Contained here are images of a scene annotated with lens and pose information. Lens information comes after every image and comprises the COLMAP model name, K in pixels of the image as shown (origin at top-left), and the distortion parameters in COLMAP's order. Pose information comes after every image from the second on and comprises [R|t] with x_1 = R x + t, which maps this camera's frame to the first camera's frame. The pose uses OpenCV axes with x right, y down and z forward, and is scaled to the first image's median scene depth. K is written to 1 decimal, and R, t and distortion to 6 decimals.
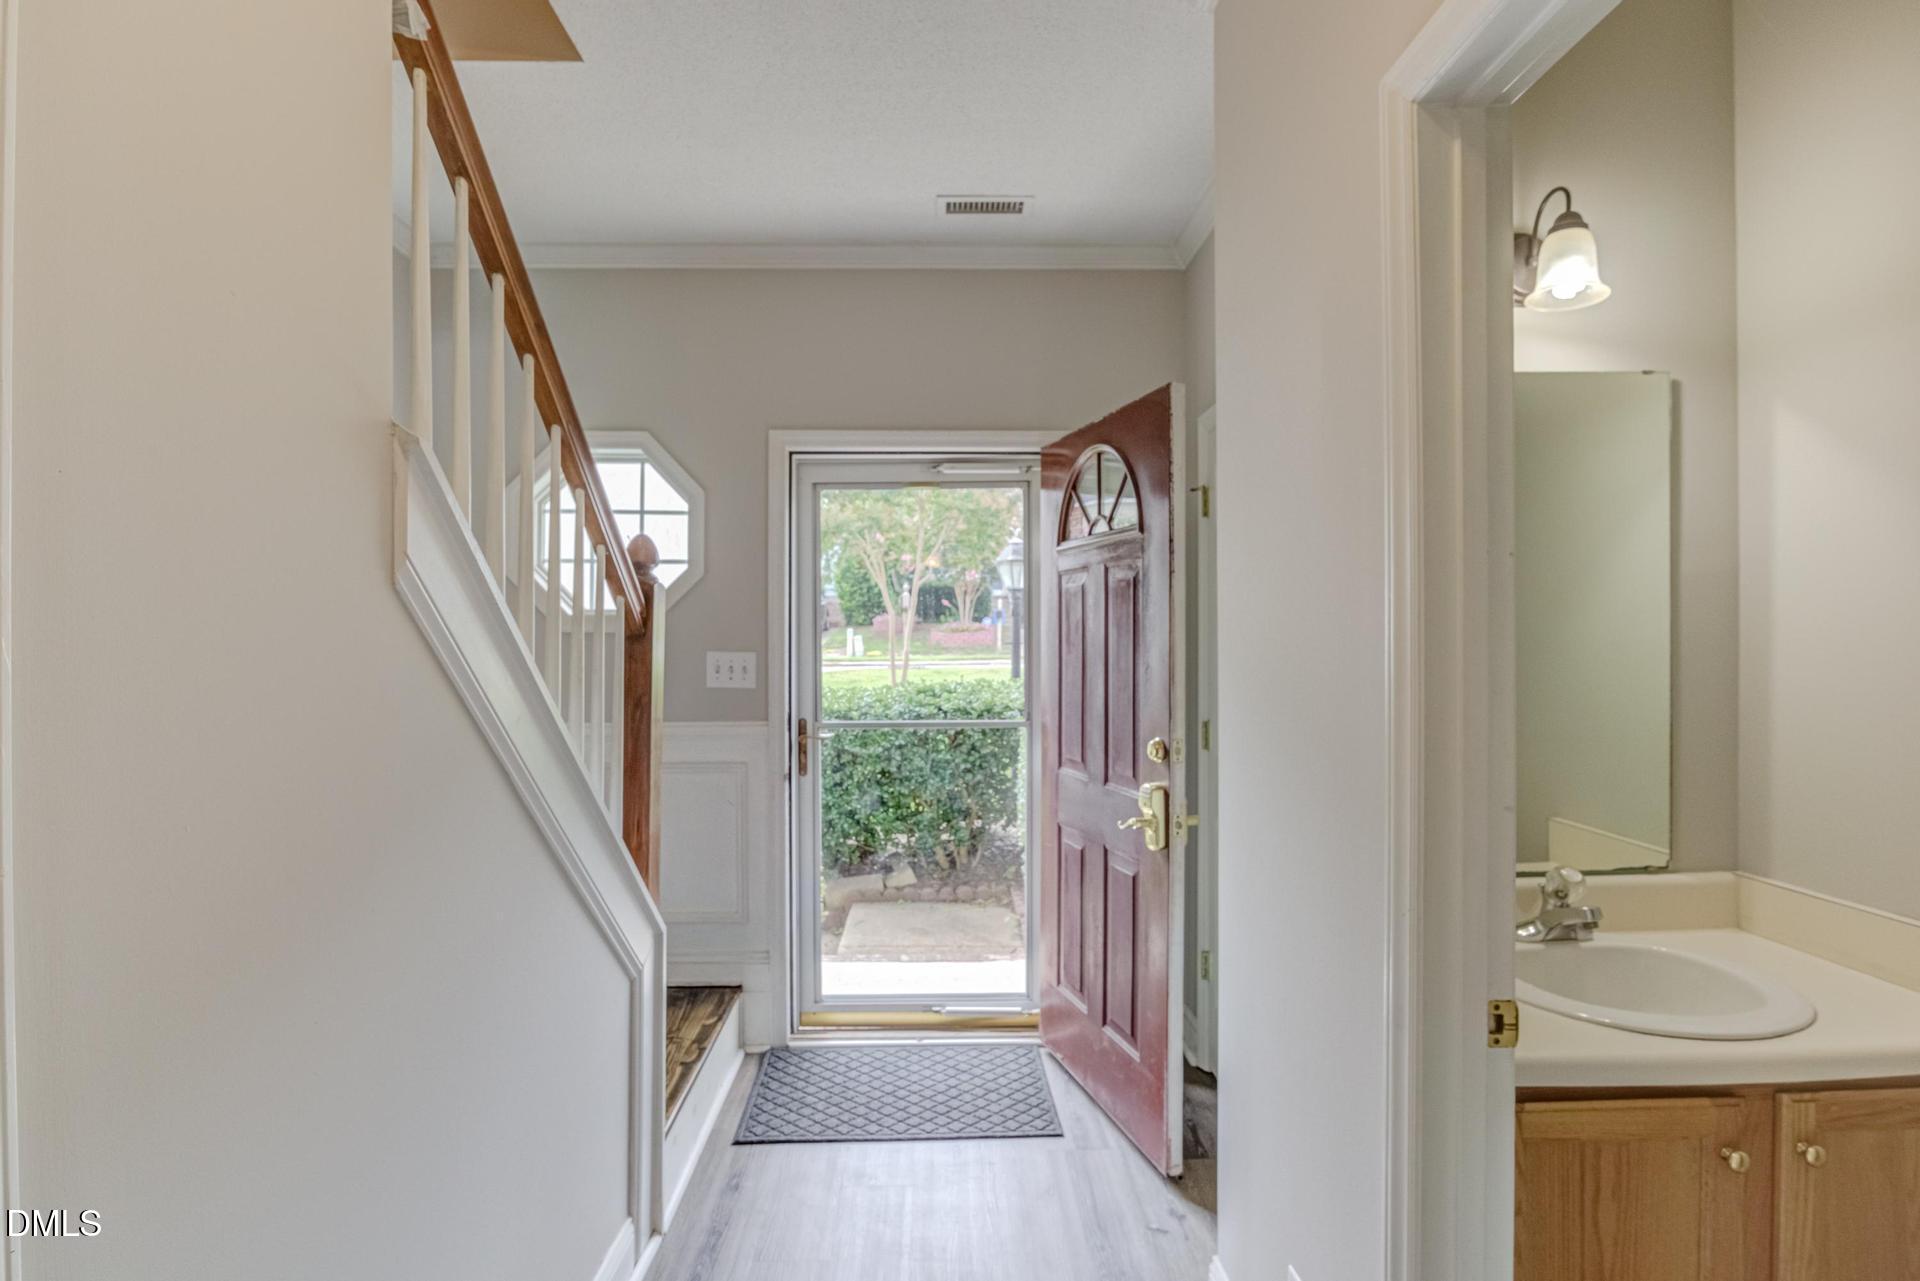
lens RADIAL K [[1002.1, 0, 960.0], [0, 1002.1, 640.5], [0, 0, 1]] dist [-0.016757, 0.000381]
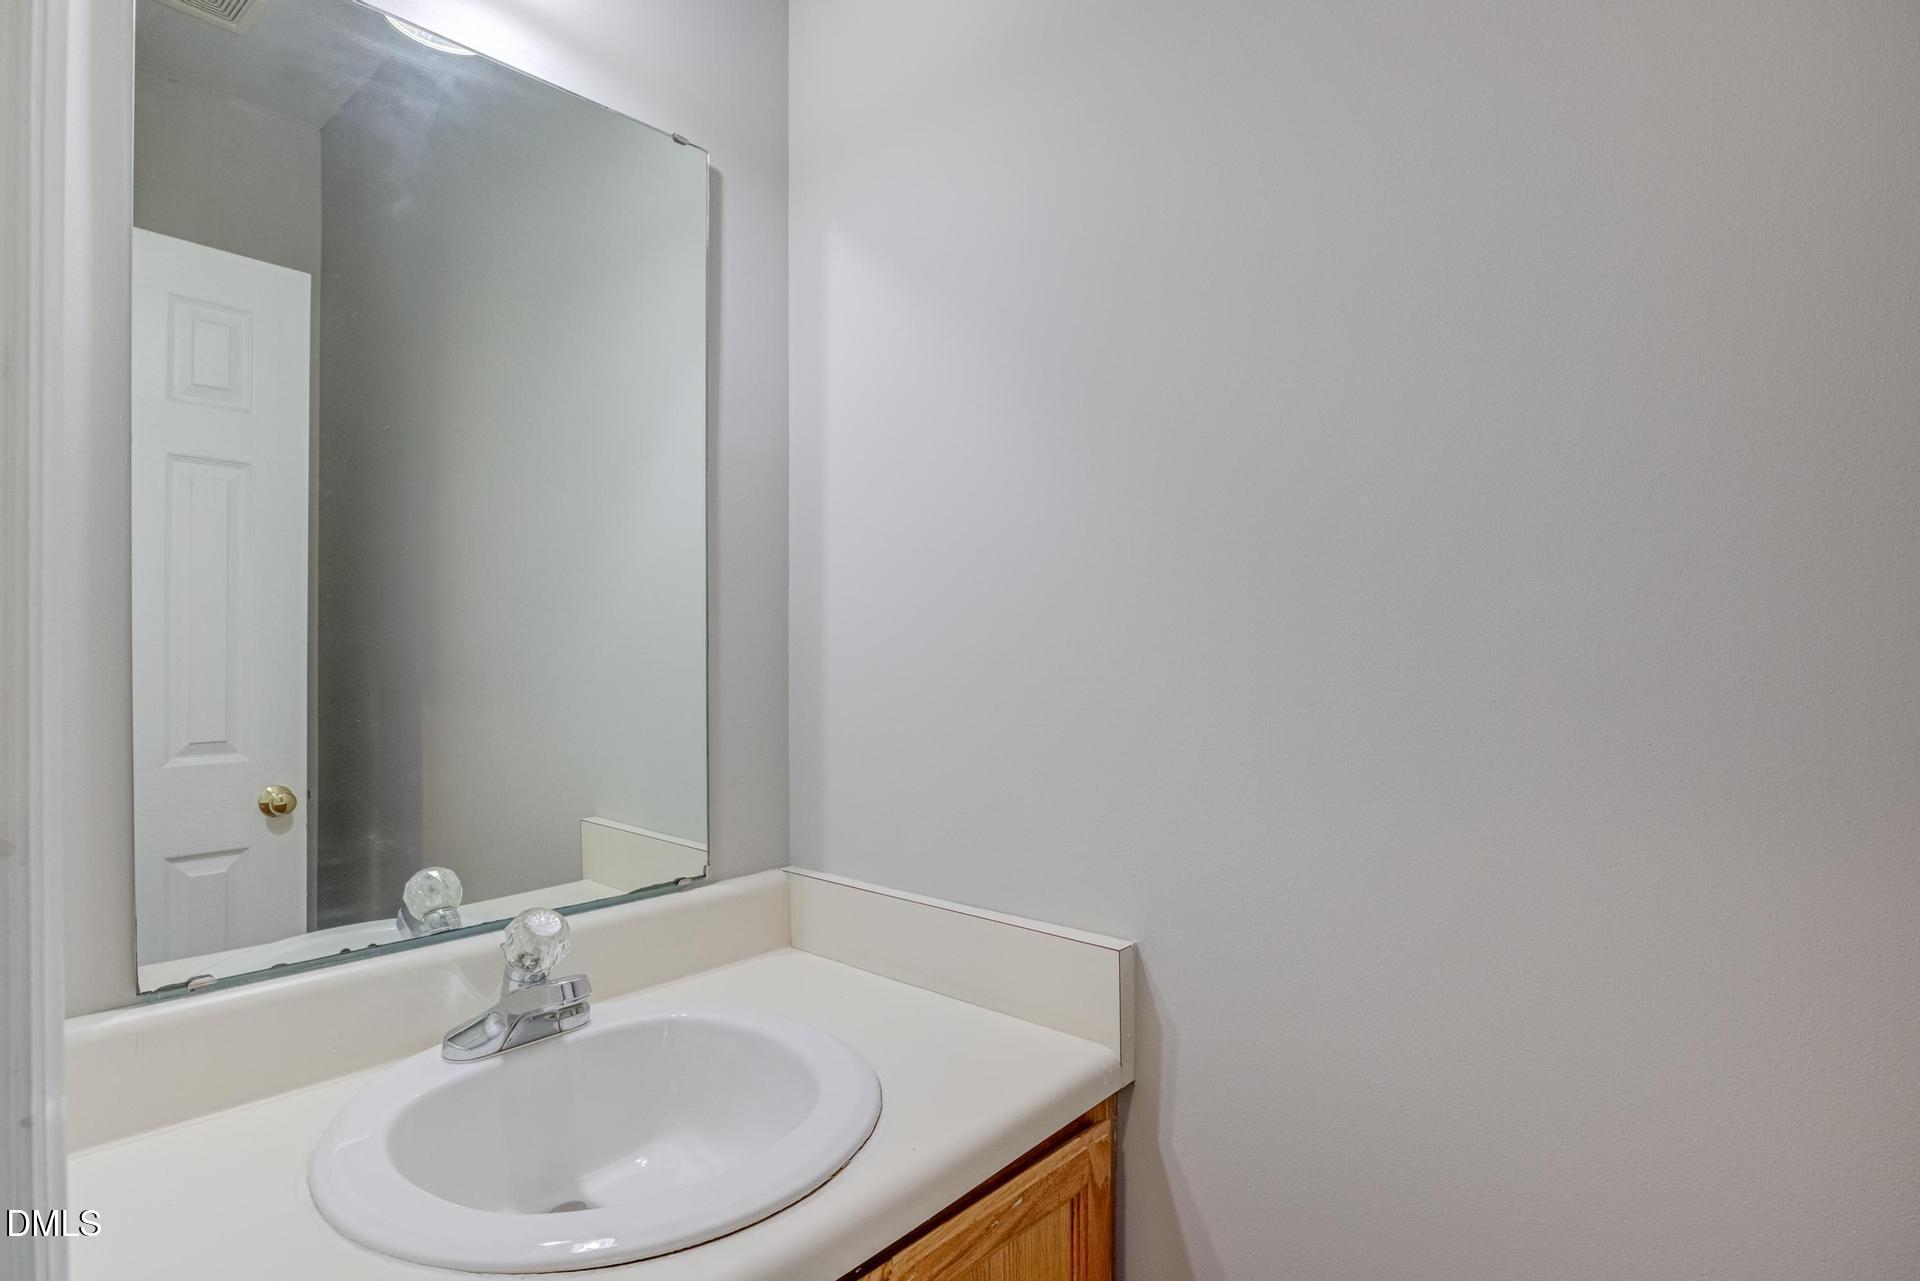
lens RADIAL K [[1002.1, 0, 960.0], [0, 1002.1, 640.5], [0, 0, 1]] dist [-0.016757, 0.000381]
pose [[0.671840, 0.011702, 0.740604, 0.340616], [0.004829, 0.999785, -0.020177, 0.086603], [-0.740681, 0.017132, 0.671639, 0.432053]]
